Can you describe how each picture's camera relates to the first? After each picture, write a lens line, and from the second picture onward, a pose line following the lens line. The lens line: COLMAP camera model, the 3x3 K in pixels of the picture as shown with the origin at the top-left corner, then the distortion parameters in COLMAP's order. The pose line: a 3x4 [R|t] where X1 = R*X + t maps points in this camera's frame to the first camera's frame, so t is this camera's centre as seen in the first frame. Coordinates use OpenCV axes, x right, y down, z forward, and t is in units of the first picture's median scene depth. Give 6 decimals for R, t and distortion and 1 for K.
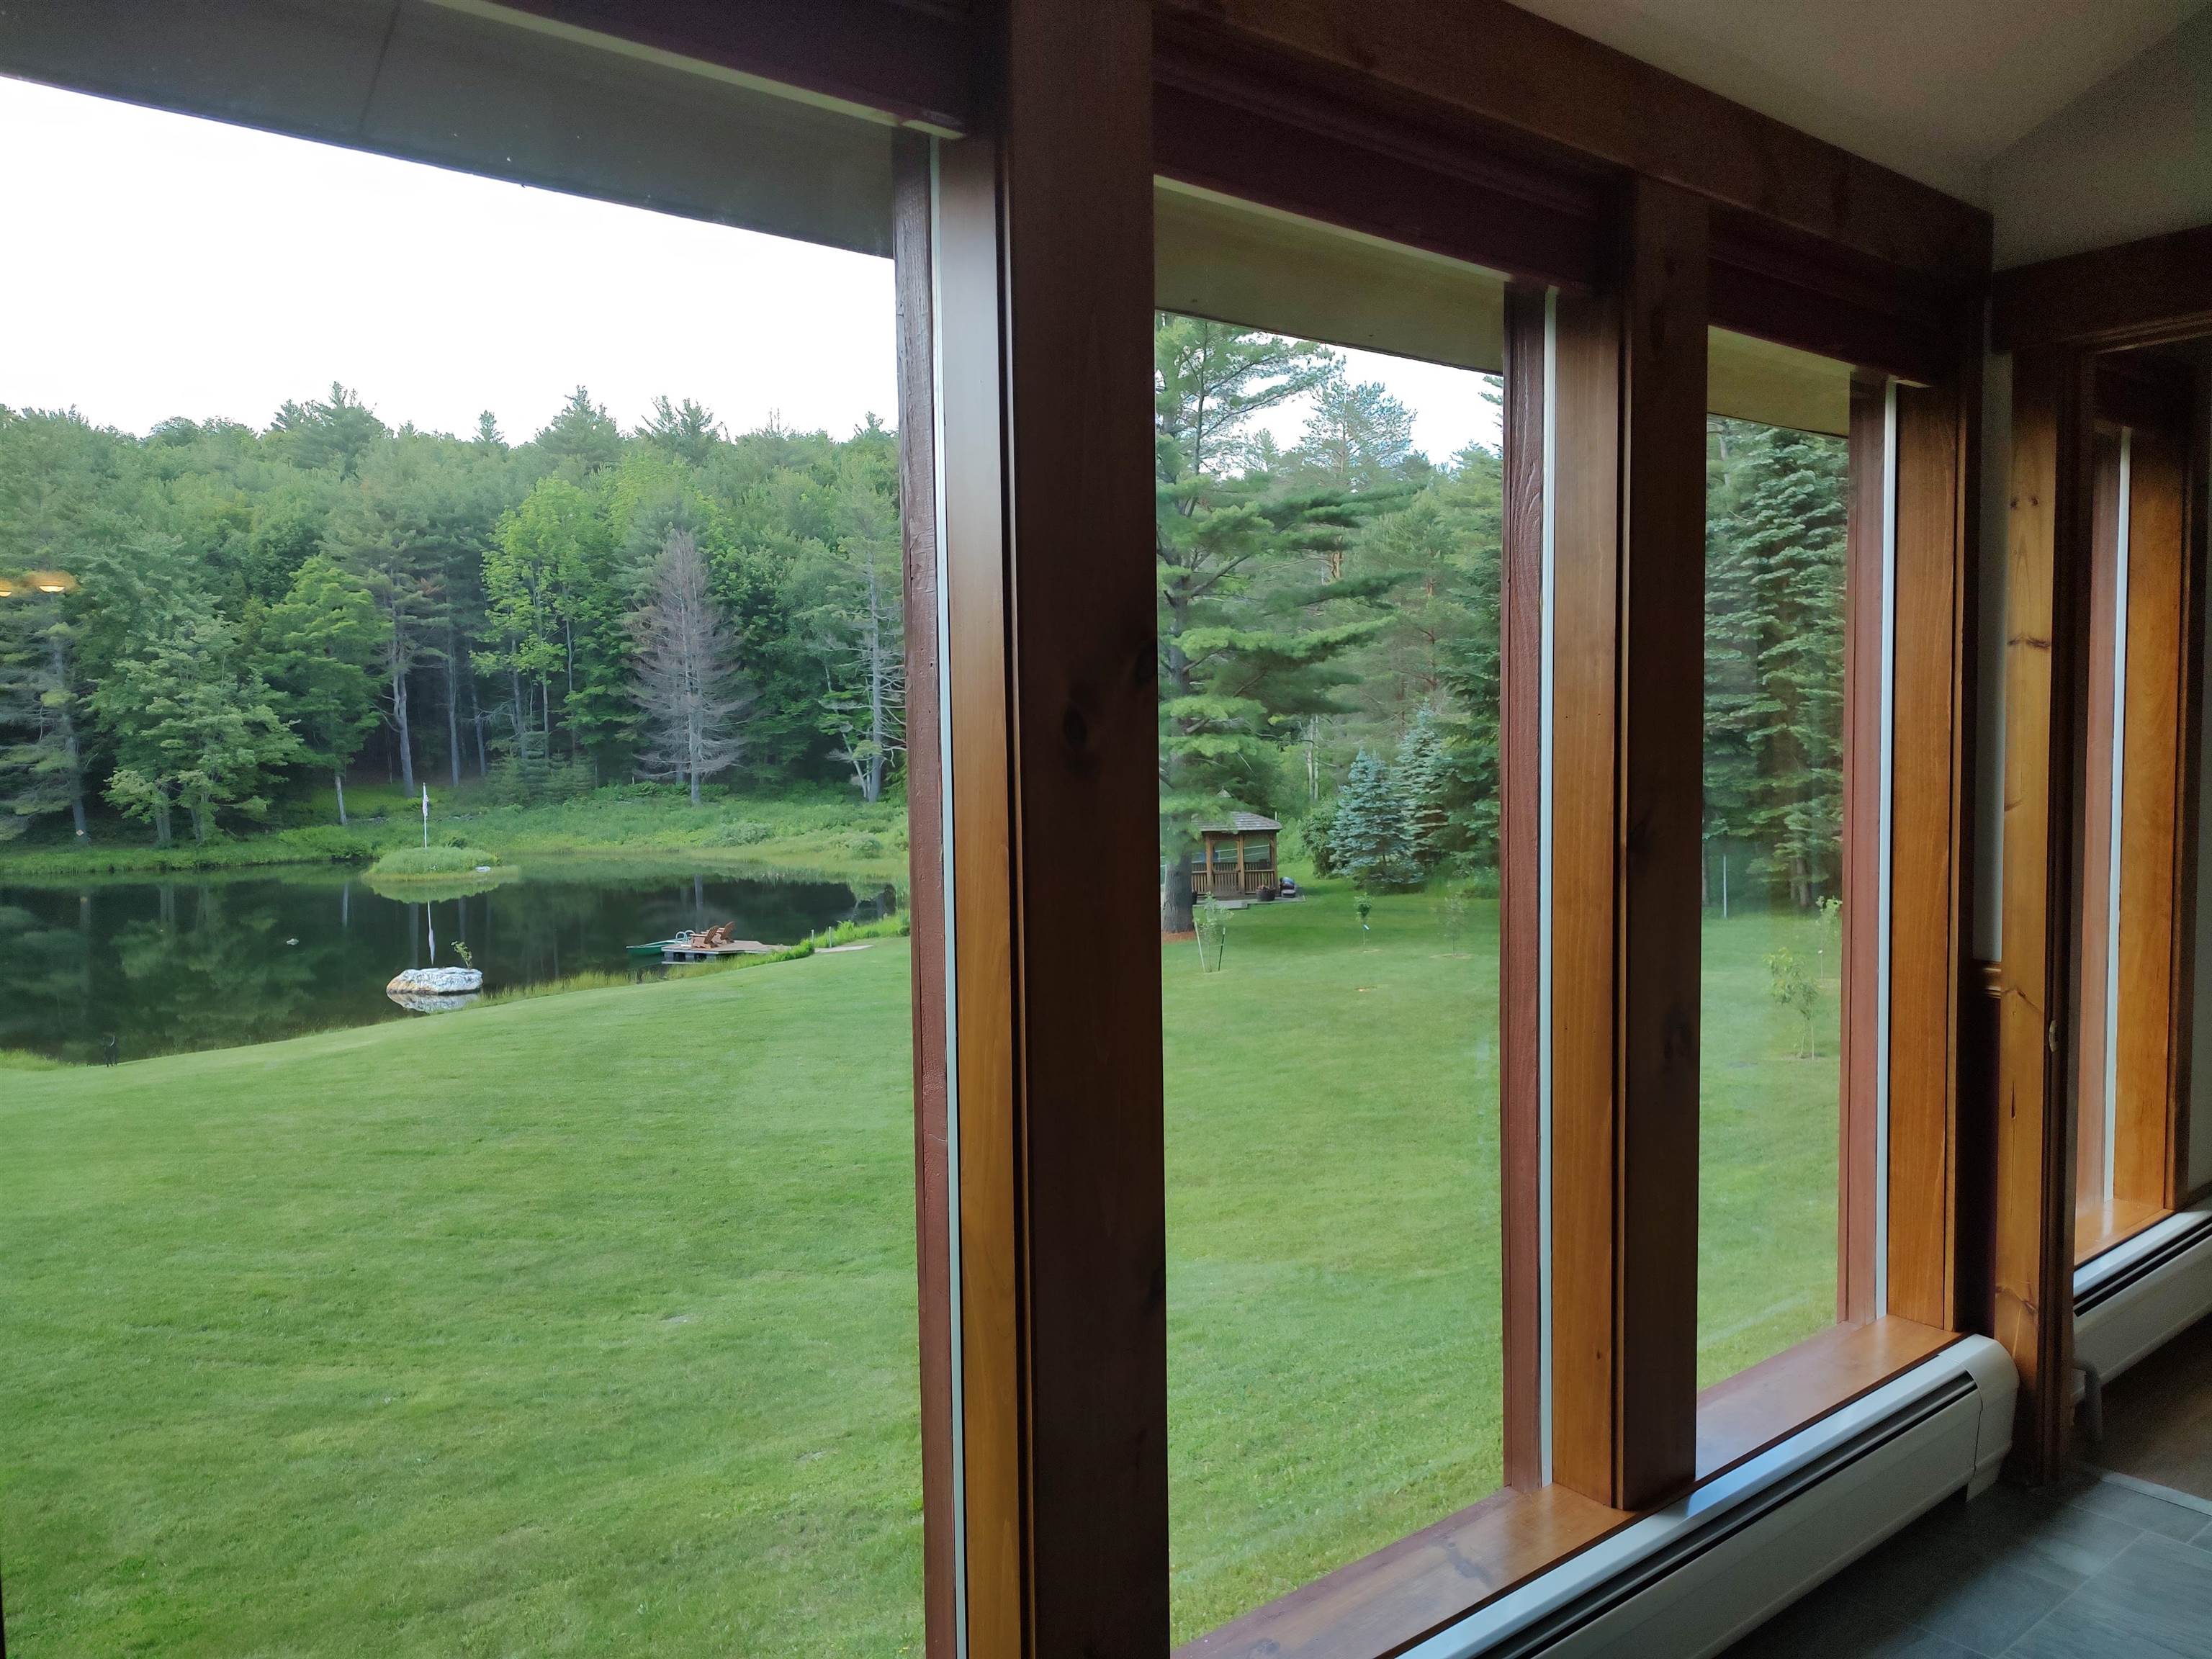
lens RADIAL K [[1569.5, 0, 1135.6], [0, 1569.5, 833.6], [0, 0, 1]] dist [0.001919, -0.001811]
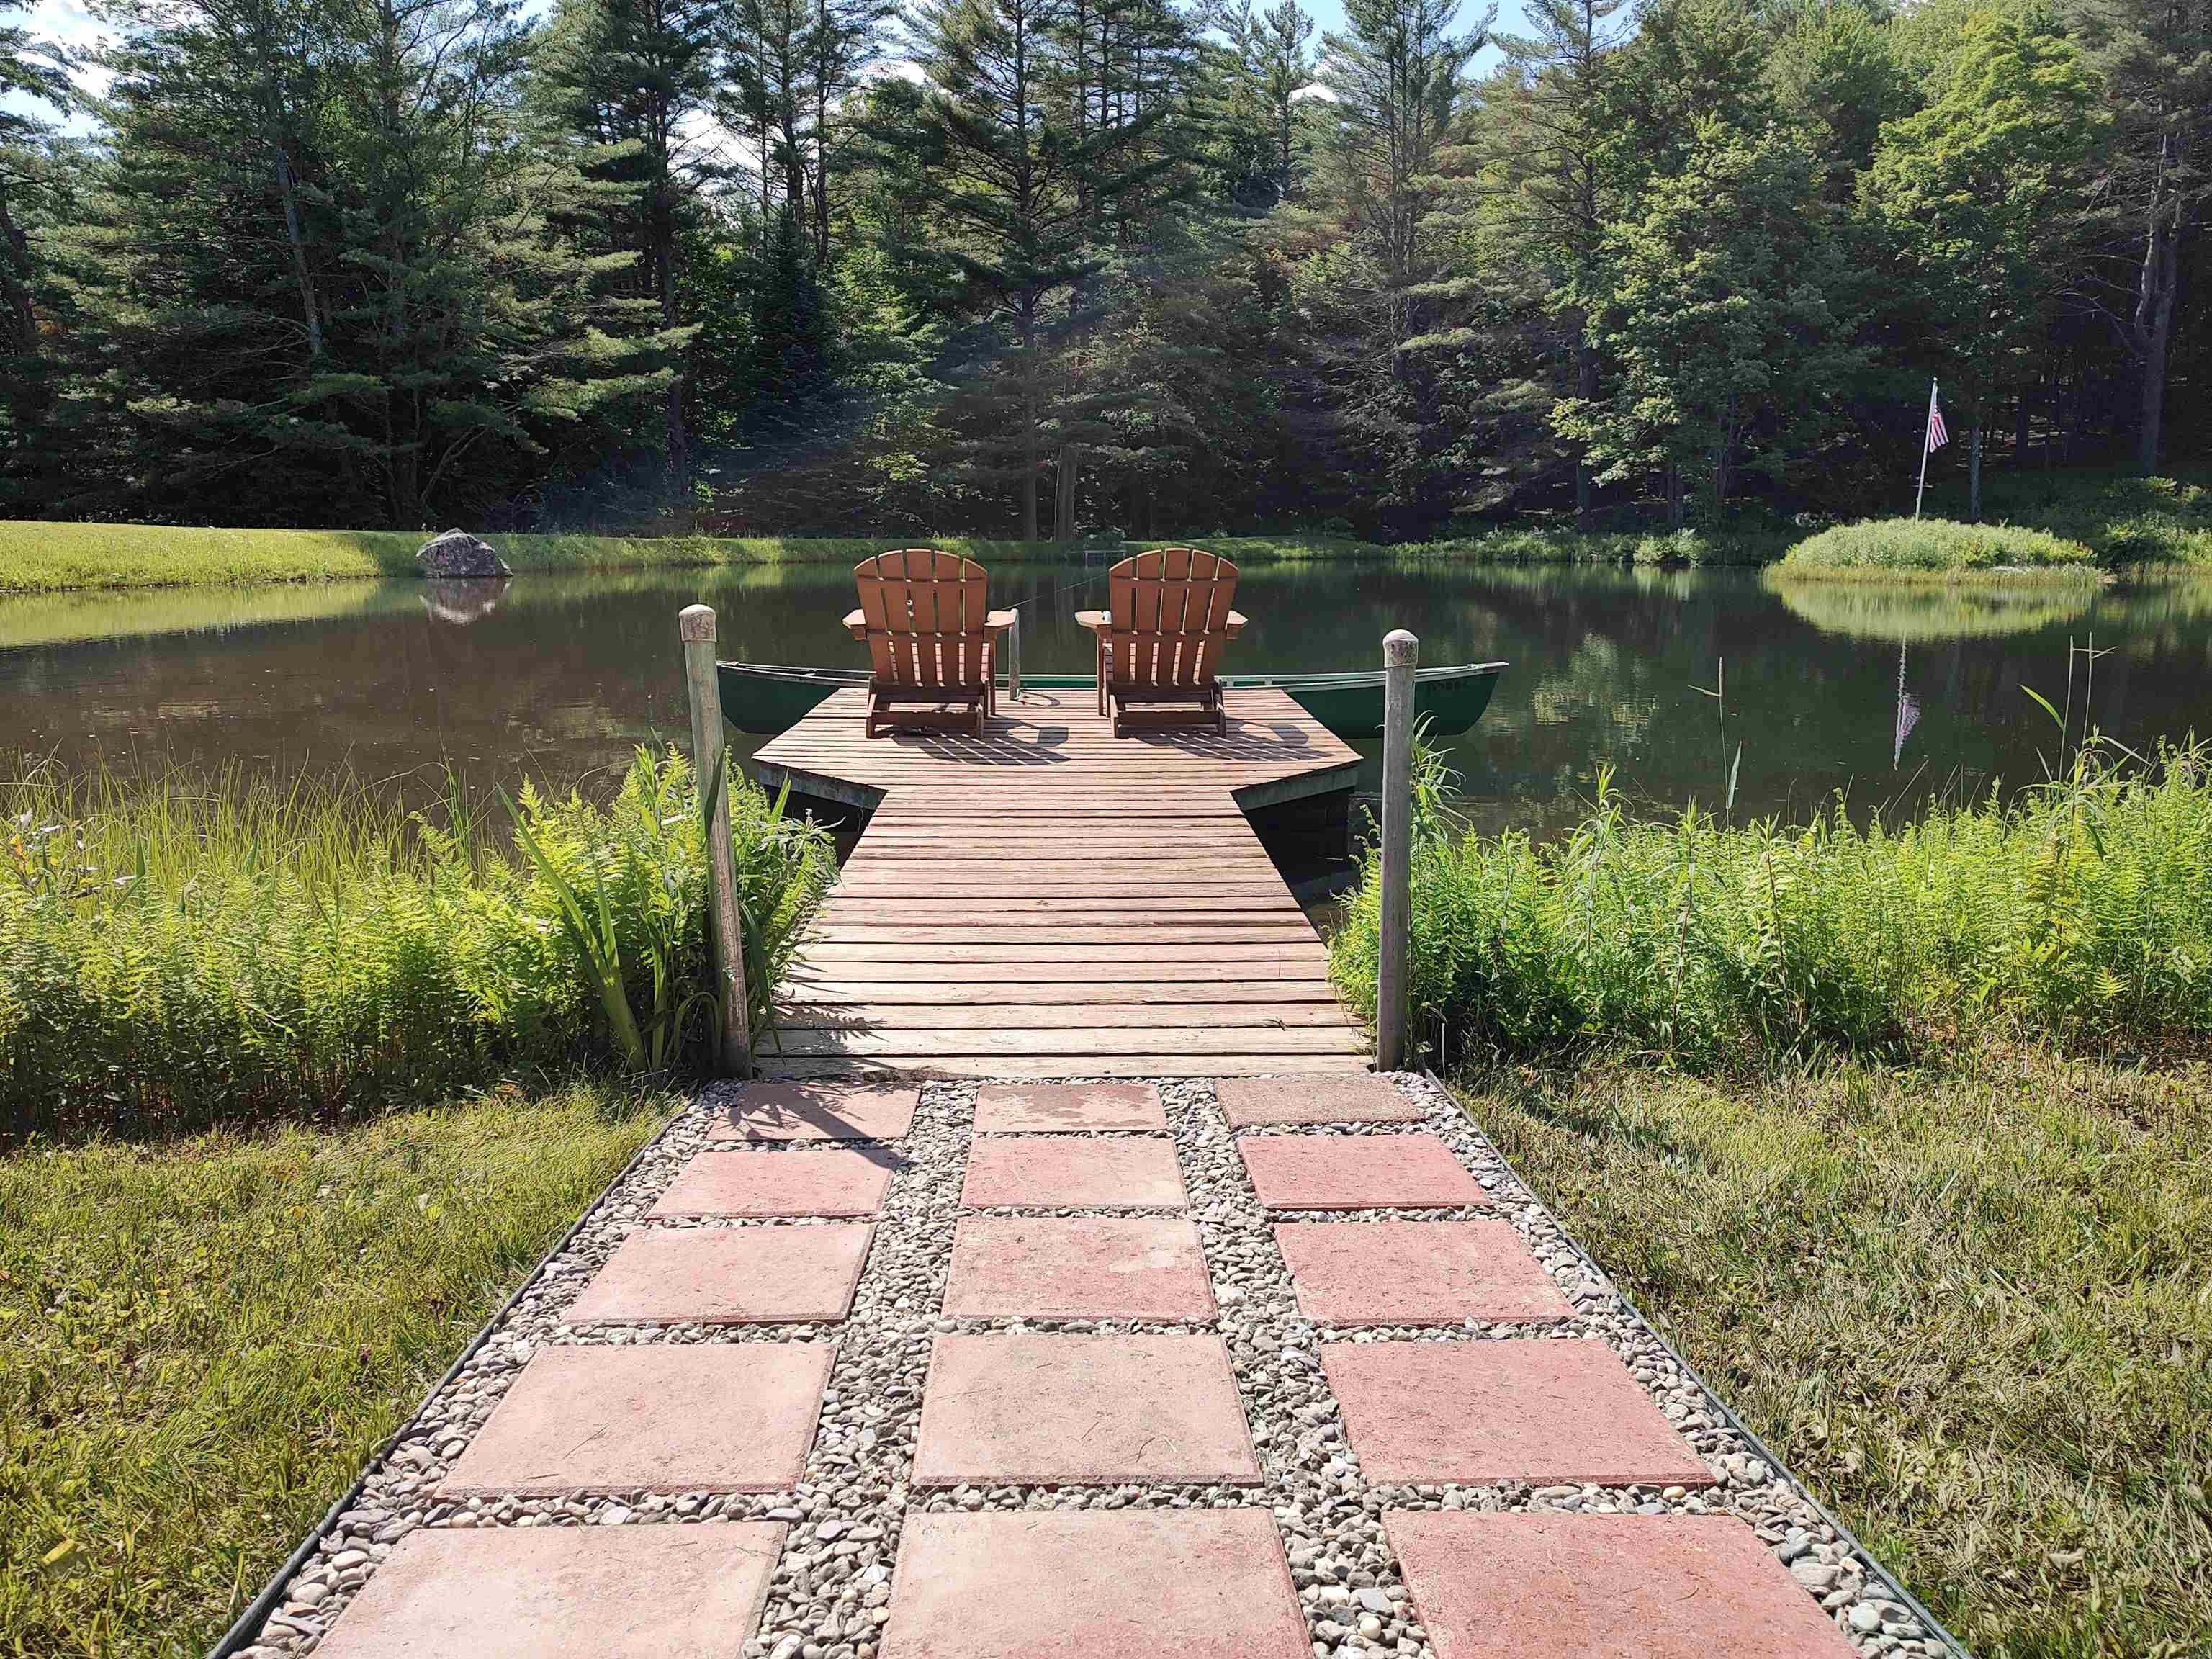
lens RADIAL K [[1552.5, 0, 1097.3], [0, 1552.5, 846.8], [0, 0, 1]] dist [0.007155, -0.009189]
pose [[0.365304, 0.203306, -0.908416, -0.093639], [-0.077337, 0.979114, 0.188028, 0.033764], [0.927670, 0.001566, 0.373397, 0.559186]]
